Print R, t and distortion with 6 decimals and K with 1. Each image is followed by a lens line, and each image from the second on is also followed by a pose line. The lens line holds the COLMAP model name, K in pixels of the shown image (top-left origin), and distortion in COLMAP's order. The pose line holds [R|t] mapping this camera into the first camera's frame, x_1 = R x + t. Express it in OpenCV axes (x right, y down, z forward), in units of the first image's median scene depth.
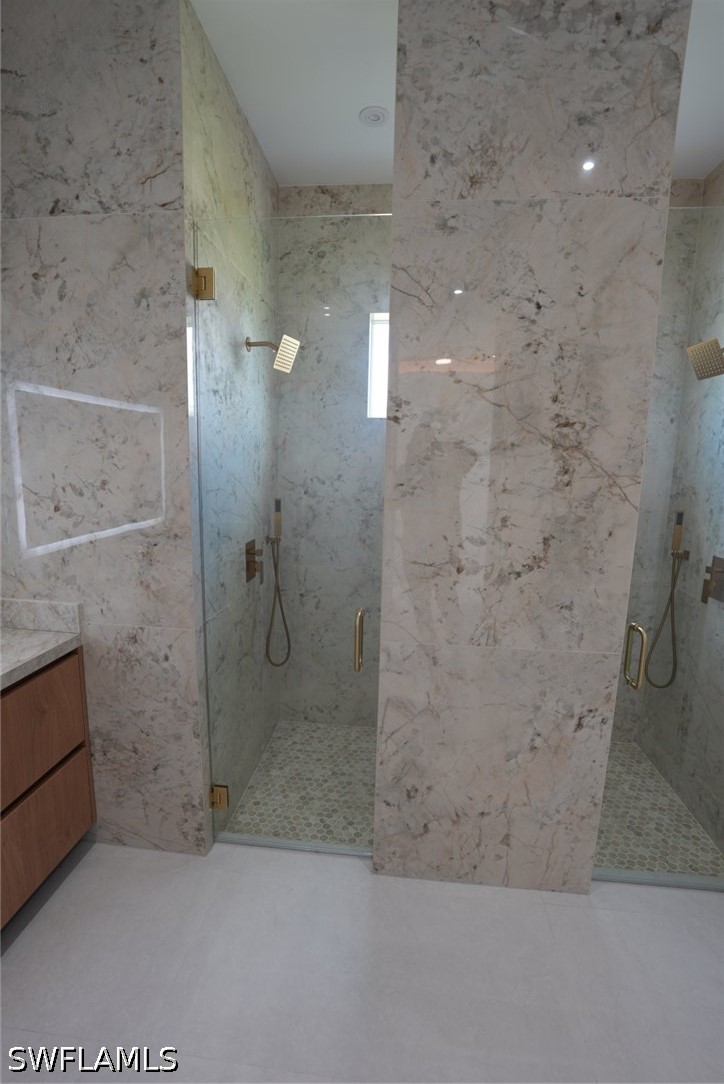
lens RADIAL K [[500.4, 0, 361.0], [0, 500.4, 543.8], [0, 0, 1]] dist [-0.067005, 0.025216]
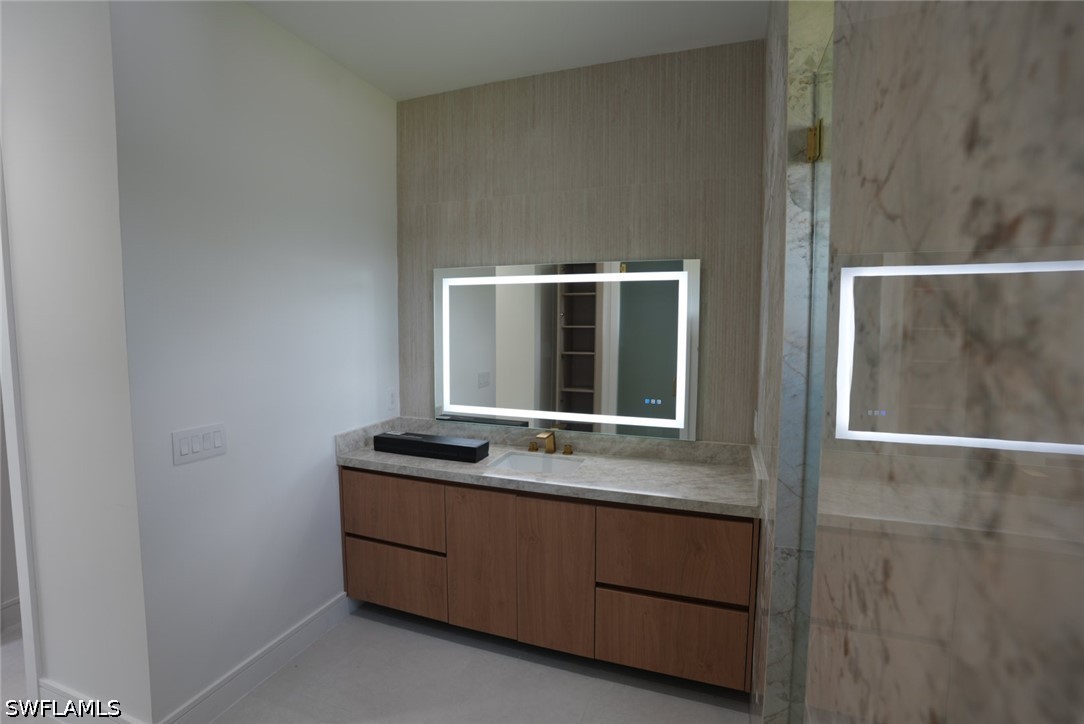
lens RADIAL K [[500.4, 0, 541.9], [0, 500.4, 360.7], [0, 0, 1]] dist [-0.067005, 0.025216]
pose [[-0.237926, 0.052476, -0.969865, 0.592903], [-0.164077, 0.982017, 0.093385, -0.160491], [0.957324, 0.181352, -0.225037, 0.785015]]
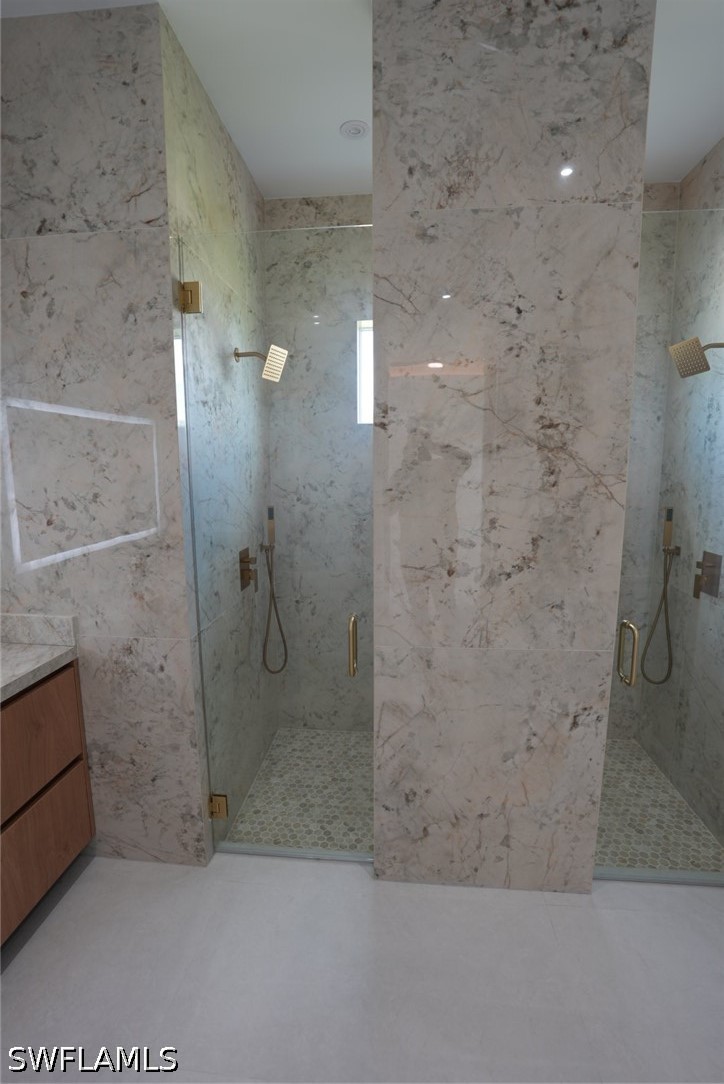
lens RADIAL K [[500.4, 0, 361.3], [0, 500.4, 539.5], [0, 0, 1]] dist [-0.067005, 0.025216]
pose [[0.999595, -0.028076, 0.004731, 0.014496], [0.028157, 0.999444, -0.017874, -0.001192], [-0.004227, 0.018000, 0.999829, -0.008589]]
